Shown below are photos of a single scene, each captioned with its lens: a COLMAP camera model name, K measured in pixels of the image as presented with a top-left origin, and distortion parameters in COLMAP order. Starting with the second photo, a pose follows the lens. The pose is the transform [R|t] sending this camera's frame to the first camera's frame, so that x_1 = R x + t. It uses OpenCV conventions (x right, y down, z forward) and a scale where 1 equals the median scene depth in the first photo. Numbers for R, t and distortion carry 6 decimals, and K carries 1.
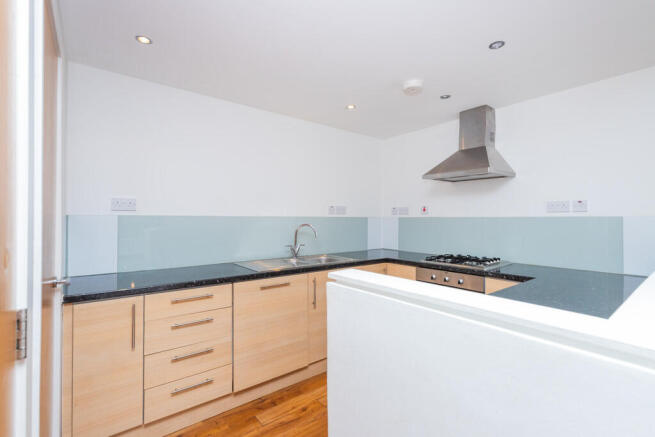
lens RADIAL K [[295.3, 0, 325.4], [0, 295.3, 219.6], [0, 0, 1]] dist [0.005074, -0.000430]
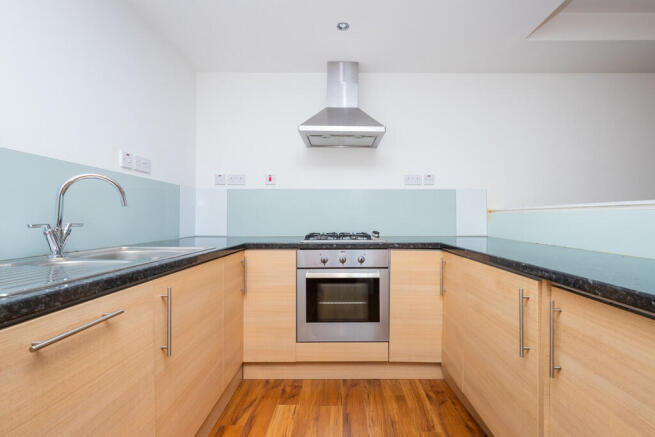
lens RADIAL K [[295.3, 0, 332.9], [0, 295.3, 218.3], [0, 0, 1]] dist [0.005074, -0.000430]
pose [[0.612853, 0.003724, 0.790188, -0.218963], [-0.001329, 0.999992, -0.003682, 0.091113], [-0.790196, 0.001206, 0.612854, 0.522027]]
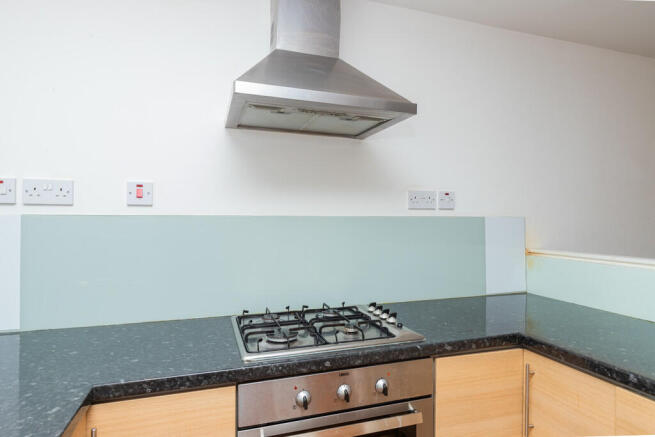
lens RADIAL K [[406.3, 0, 343.6], [0, 406.3, 214.9], [0, 0, 1]] dist [-0.010230, -0.000028]
pose [[0.292880, 0.015461, 0.956024, -0.049552], [0.003892, 0.999842, -0.017362, -0.000262], [-0.956141, 0.008805, 0.292773, 0.831474]]
